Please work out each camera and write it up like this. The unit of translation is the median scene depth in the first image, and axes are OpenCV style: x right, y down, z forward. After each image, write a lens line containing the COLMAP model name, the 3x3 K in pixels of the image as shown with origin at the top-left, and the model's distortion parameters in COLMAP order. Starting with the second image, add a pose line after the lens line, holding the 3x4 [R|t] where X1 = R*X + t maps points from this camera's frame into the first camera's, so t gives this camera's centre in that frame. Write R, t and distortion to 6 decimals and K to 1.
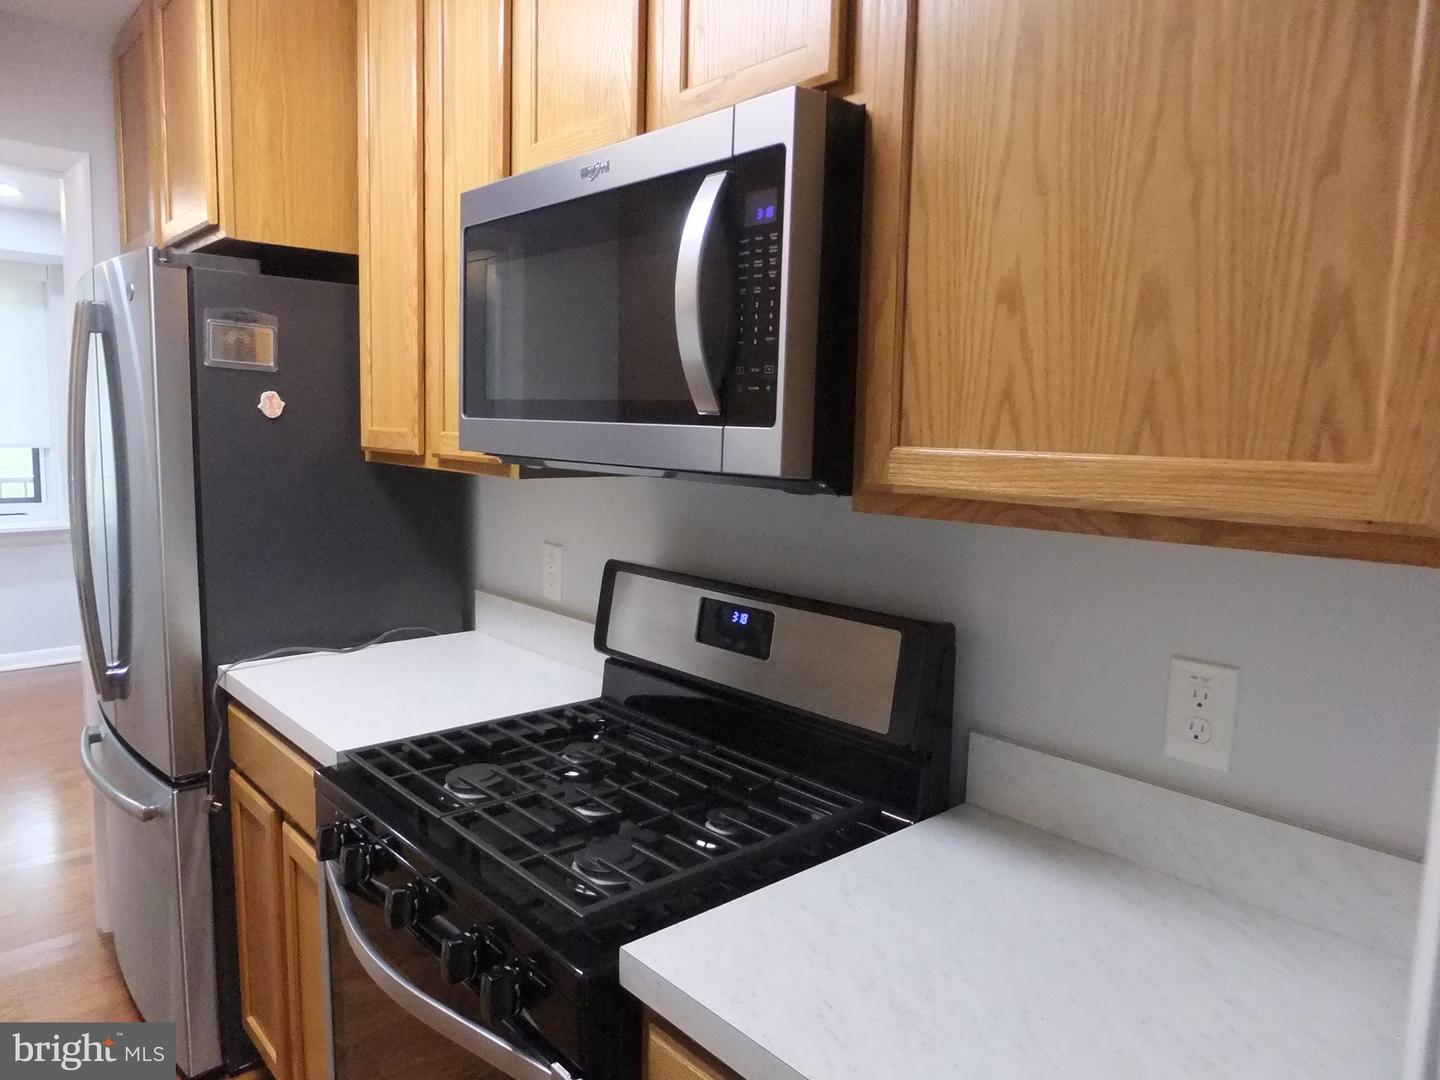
lens RADIAL K [[964.6, 0, 705.4], [0, 964.6, 538.3], [0, 0, 1]] dist [-0.036933, 0.038829]
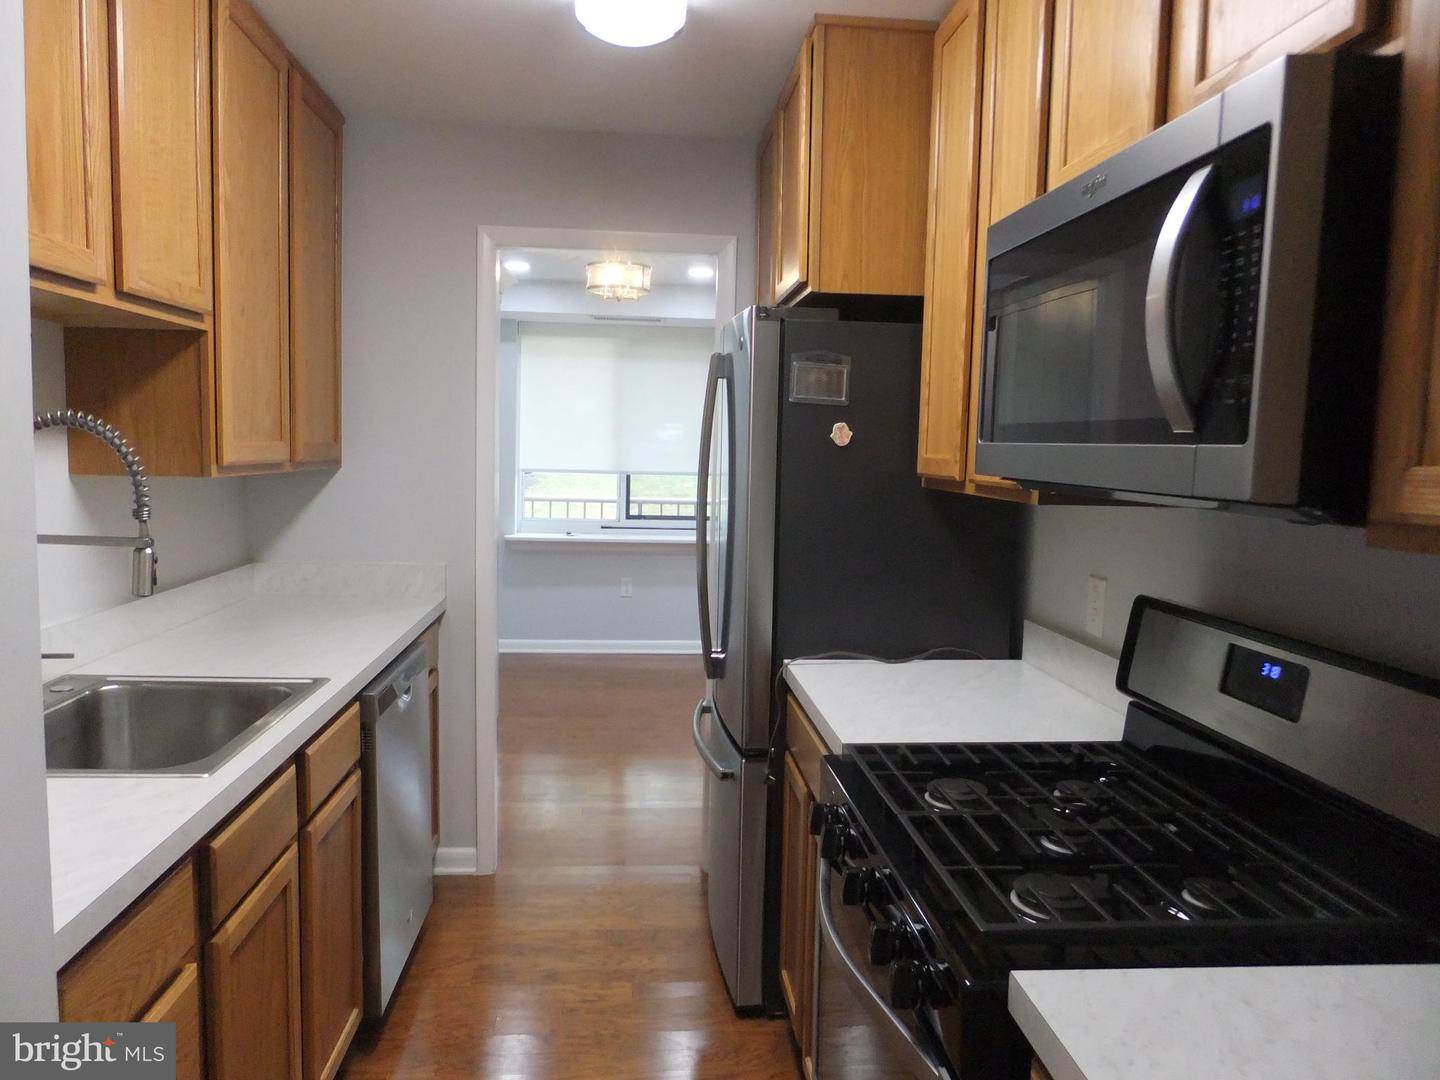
lens RADIAL K [[964.6, 0, 705.4], [0, 964.6, 538.3], [0, 0, 1]] dist [-0.036933, 0.038829]
pose [[0.798244, 0.050671, -0.600200, 0.129080], [-0.074092, 0.997148, -0.014357, 0.012794], [0.597761, 0.055931, 0.799721, 0.004186]]
